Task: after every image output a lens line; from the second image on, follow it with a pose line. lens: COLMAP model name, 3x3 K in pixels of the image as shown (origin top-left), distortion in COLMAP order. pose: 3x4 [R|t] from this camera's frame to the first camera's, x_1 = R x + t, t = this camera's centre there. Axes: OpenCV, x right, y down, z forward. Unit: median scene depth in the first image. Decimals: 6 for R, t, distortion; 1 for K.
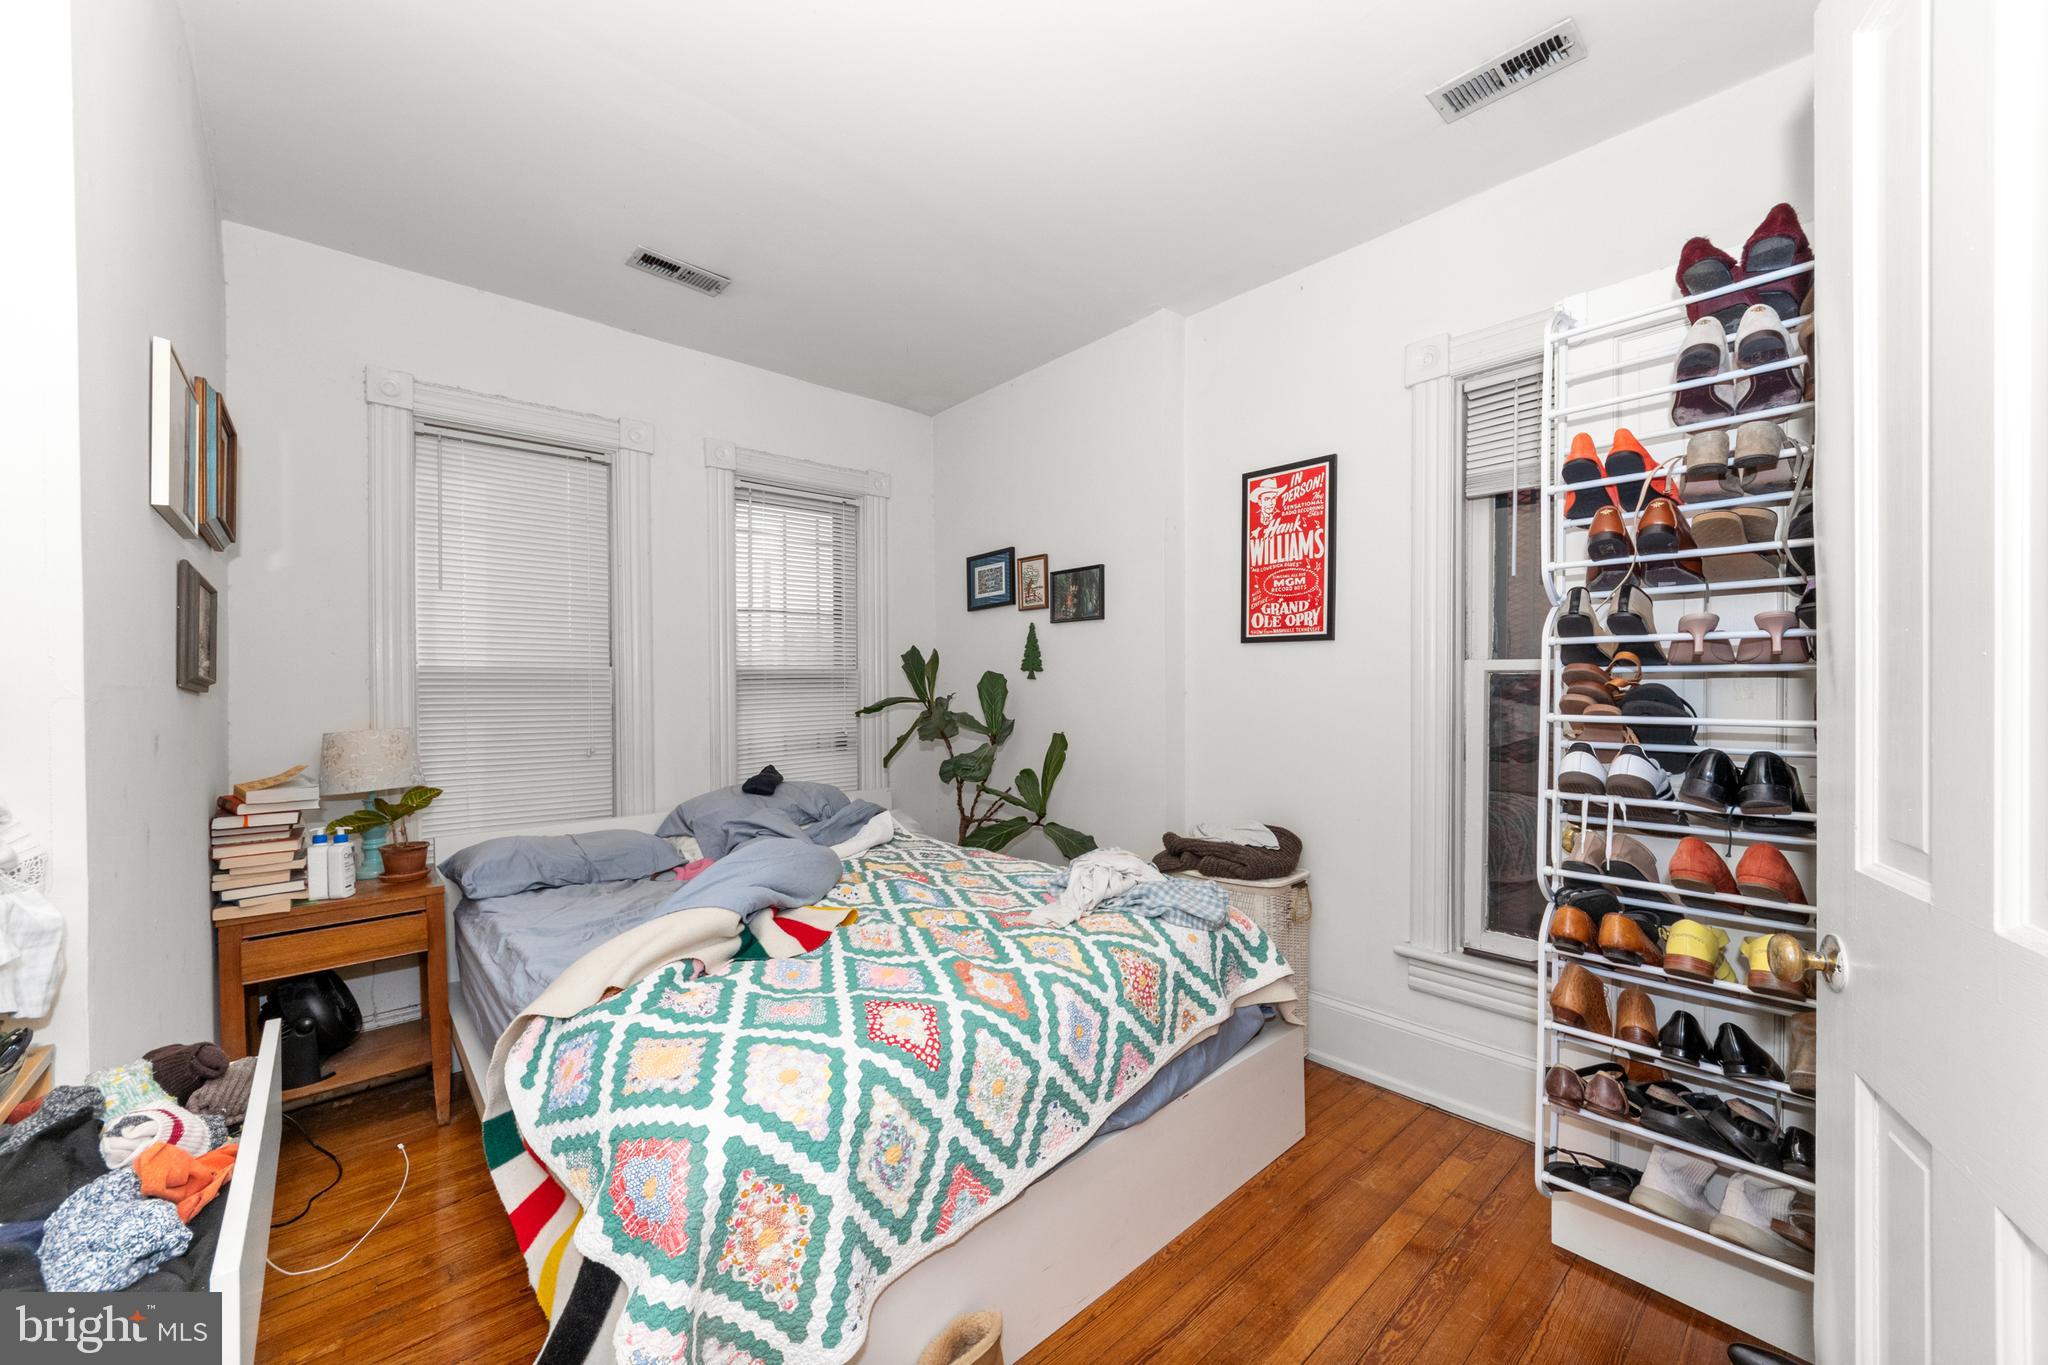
lens RADIAL K [[771.5, 0, 1024.0], [0, 771.5, 682.5], [0, 0, 1]] dist [-0.000362, -0.000010]
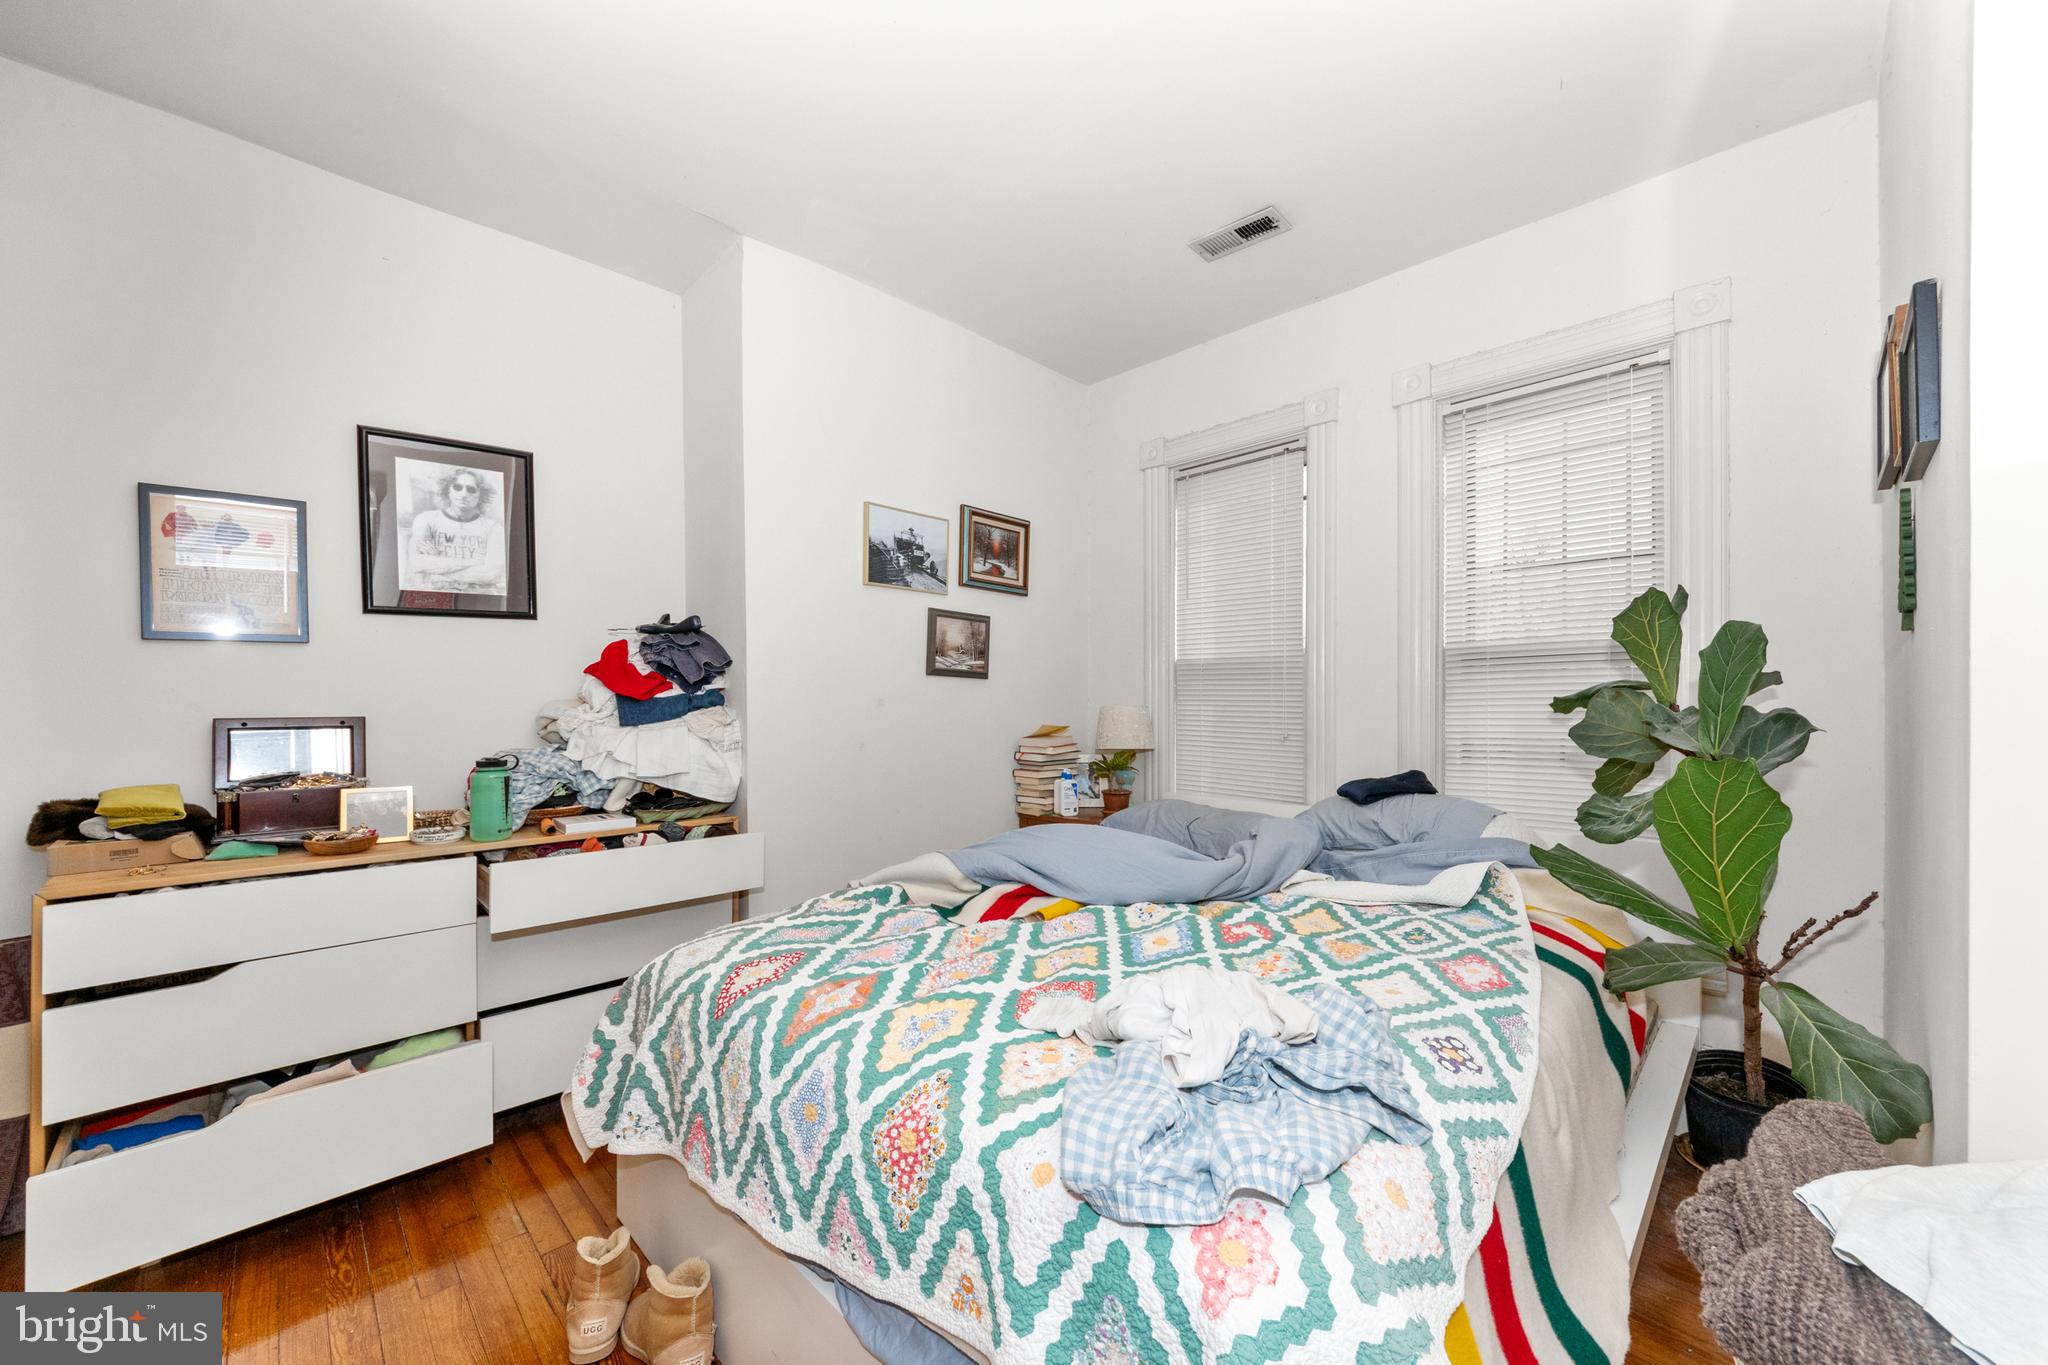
lens RADIAL K [[771.1, 0, 1024.0], [0, 771.1, 682.5], [0, 0, 1]] dist [-0.000154, -0.000003]
pose [[0.049113, -0.009415, -0.998749, 0.479025], [0.009703, 0.999913, -0.008949, 0.024185], [0.998746, -0.009252, 0.049200, 0.670609]]
